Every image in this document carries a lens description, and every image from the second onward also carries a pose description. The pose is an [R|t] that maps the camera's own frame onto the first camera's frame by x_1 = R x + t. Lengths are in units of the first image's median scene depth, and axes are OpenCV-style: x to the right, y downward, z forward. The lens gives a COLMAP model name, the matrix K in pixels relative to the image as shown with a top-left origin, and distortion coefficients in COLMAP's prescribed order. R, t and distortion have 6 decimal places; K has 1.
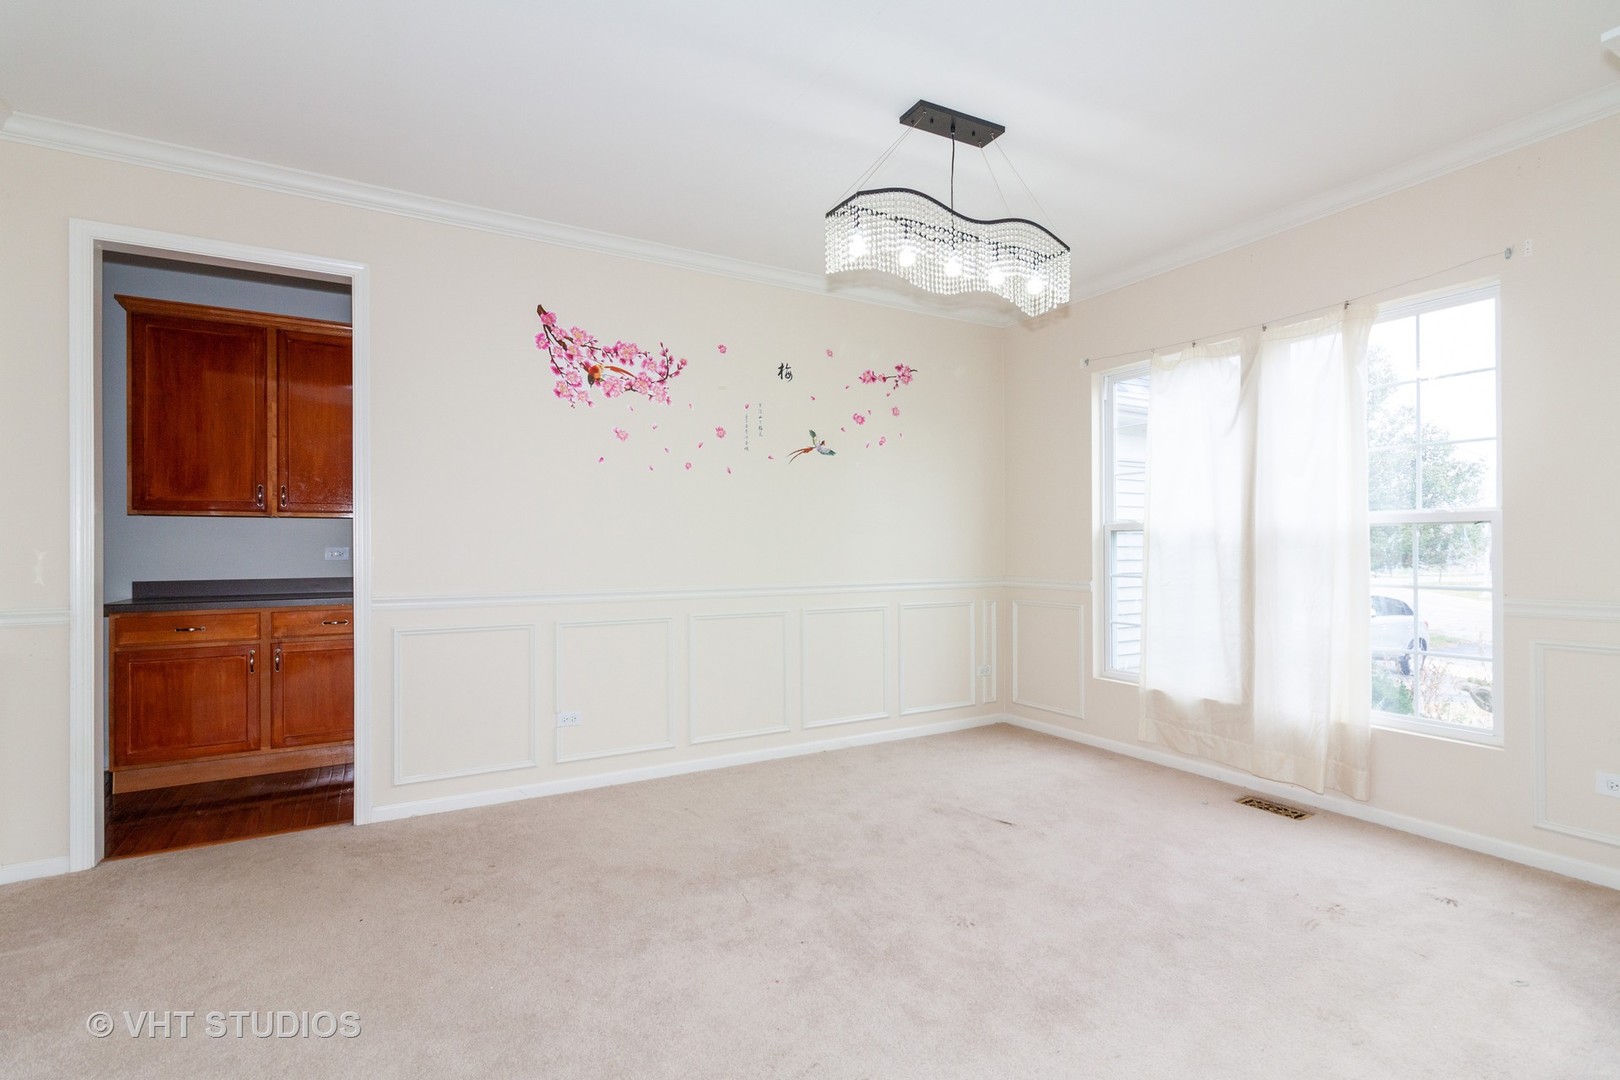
lens RADIAL K [[764.3, 0, 812.3], [0, 764.3, 540.1], [0, 0, 1]] dist [0.003404, 0.000475]
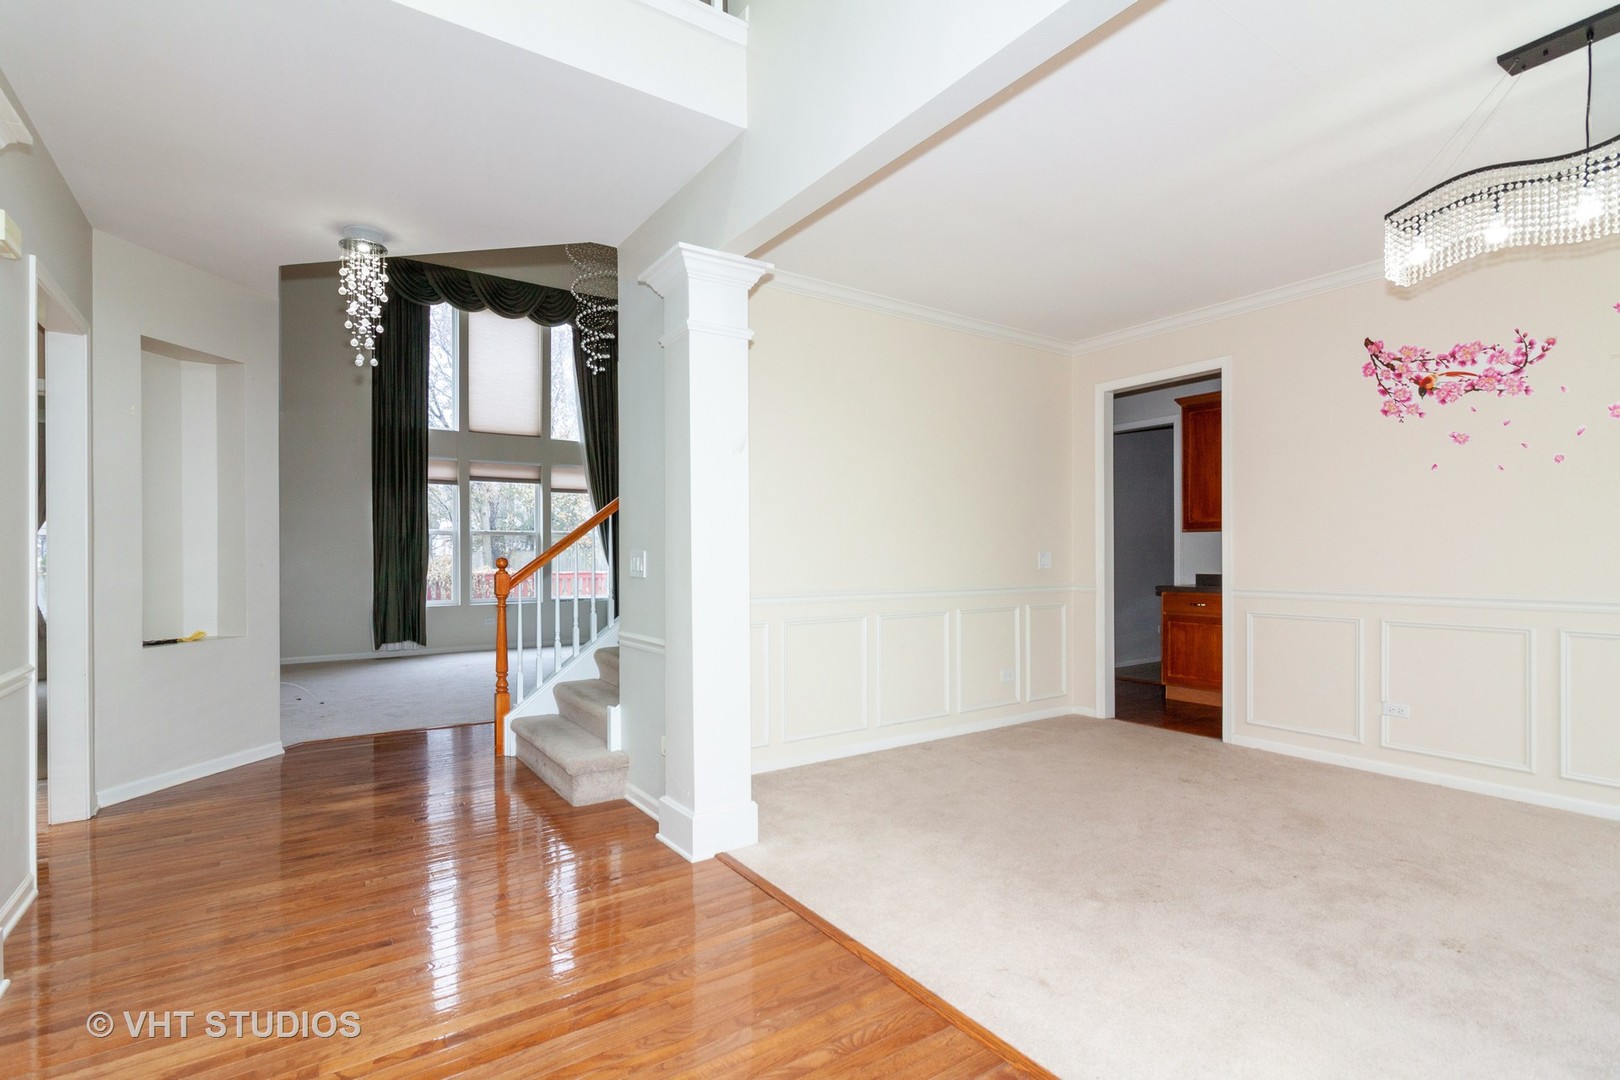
lens RADIAL K [[764.3, 0, 812.3], [0, 764.3, 550.0], [0, 0, 1]] dist [0.003404, 0.000475]
pose [[0.085925, -0.003076, -0.996297, 0.680967], [0.011237, 0.999935, -0.002118, -0.000984], [0.996238, -0.011014, 0.085954, 0.080363]]
